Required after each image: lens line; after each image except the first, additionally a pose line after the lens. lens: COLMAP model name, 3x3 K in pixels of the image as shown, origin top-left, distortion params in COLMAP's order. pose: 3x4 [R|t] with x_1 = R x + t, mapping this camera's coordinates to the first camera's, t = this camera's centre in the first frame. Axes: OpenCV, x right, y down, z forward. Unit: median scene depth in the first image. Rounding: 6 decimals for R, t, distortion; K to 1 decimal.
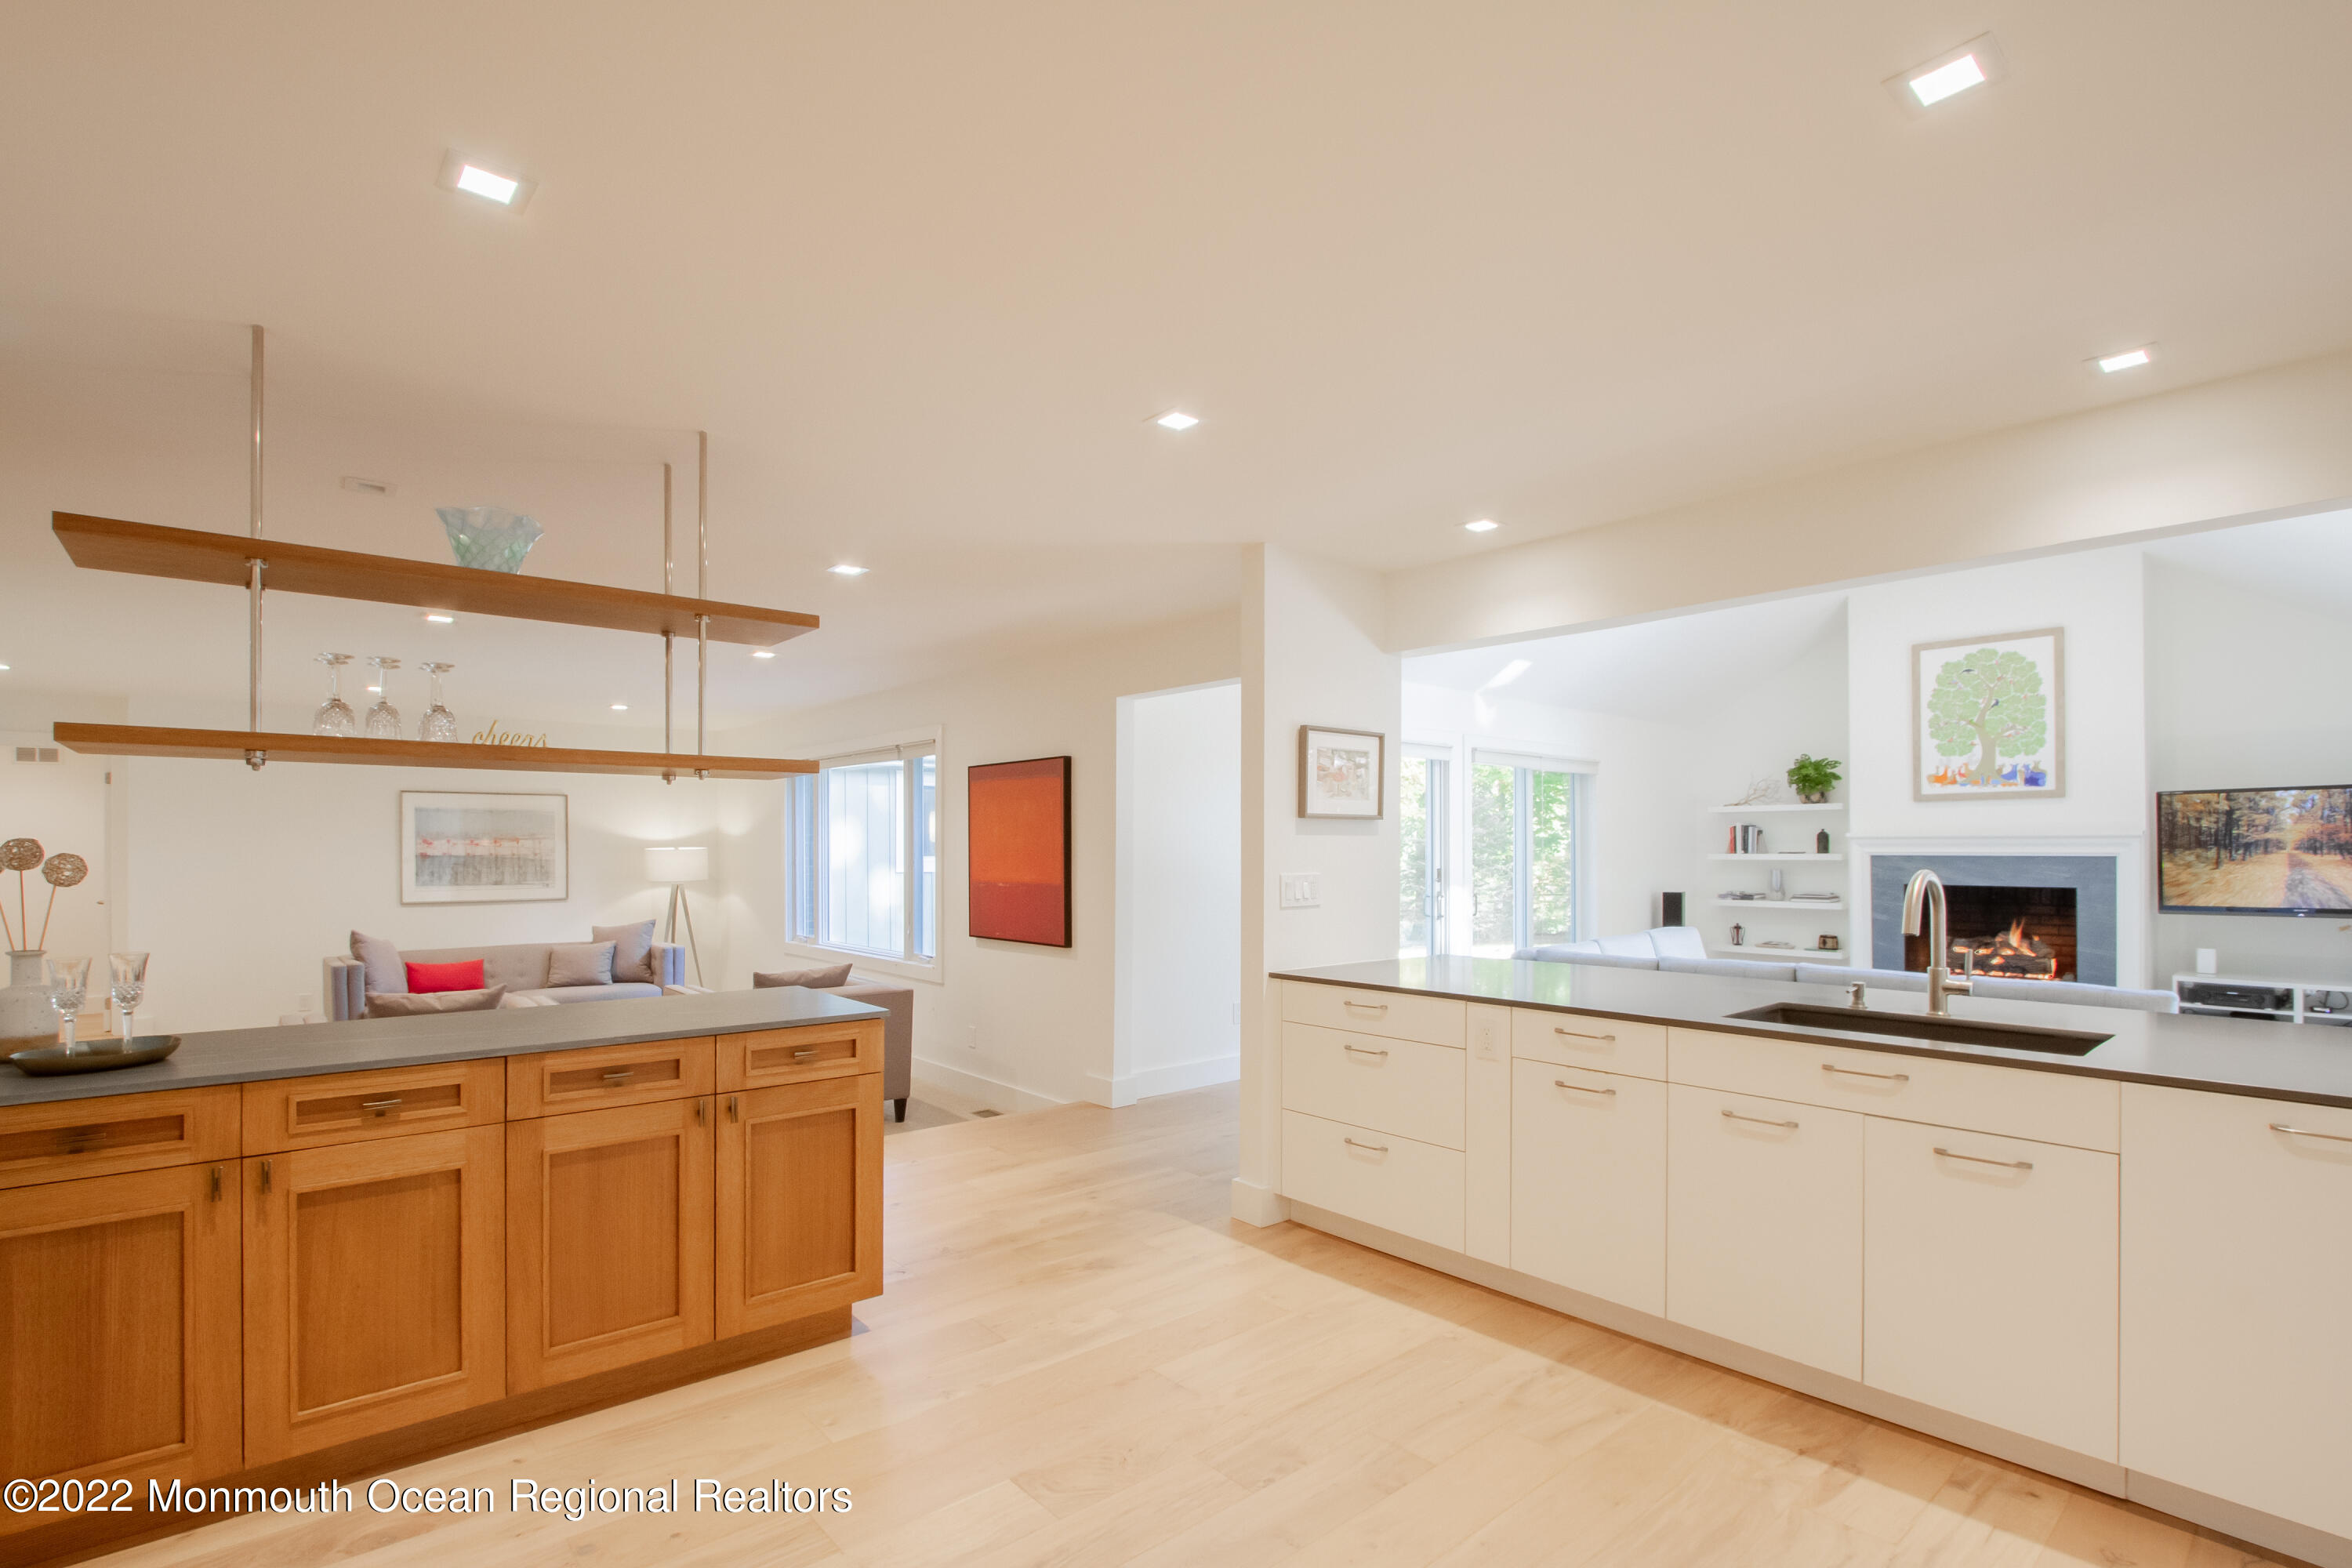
lens RADIAL K [[1096.9, 0, 1171.0], [0, 1096.9, 847.3], [0, 0, 1]] dist [-0.008556, 0.000036]
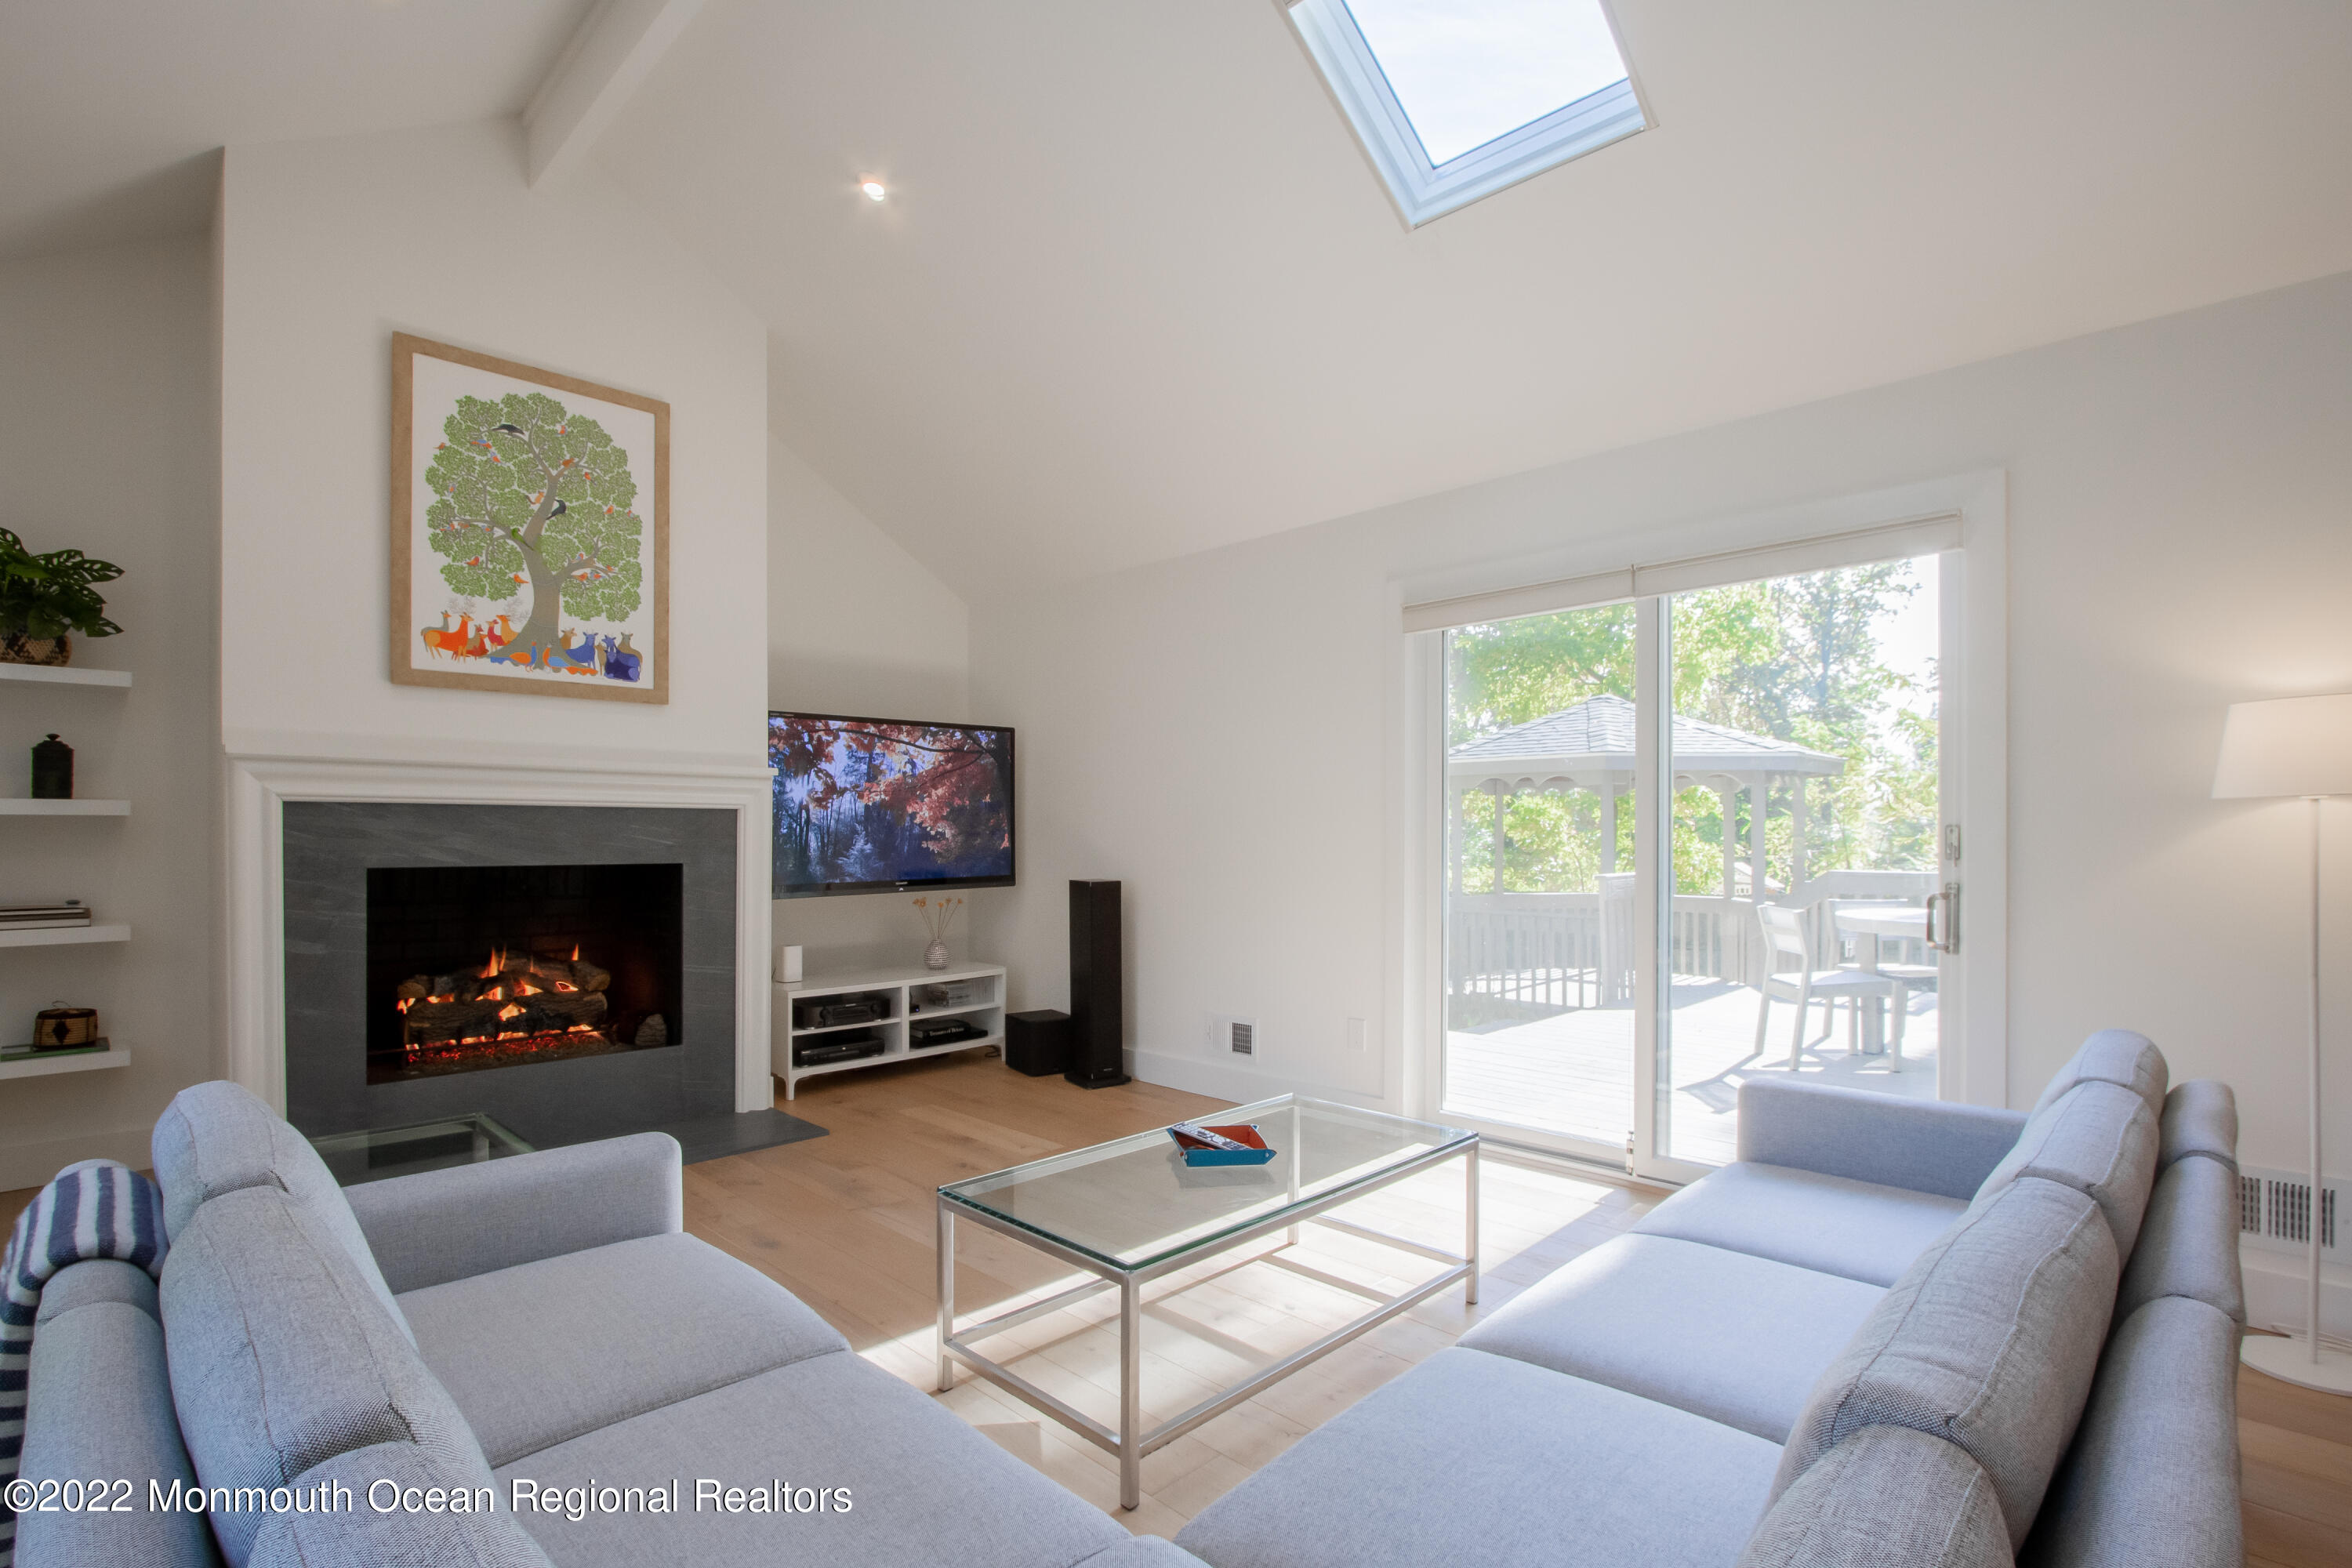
lens RADIAL K [[1102.2, 0, 1169.4], [0, 1102.2, 831.6], [0, 0, 1]] dist [-0.012458, -0.001014]
pose [[-0.075043, 0.002765, 0.997176, 0.218550], [-0.002252, 0.999993, -0.002942, 0.020331], [-0.997178, -0.002466, -0.075036, 0.744658]]
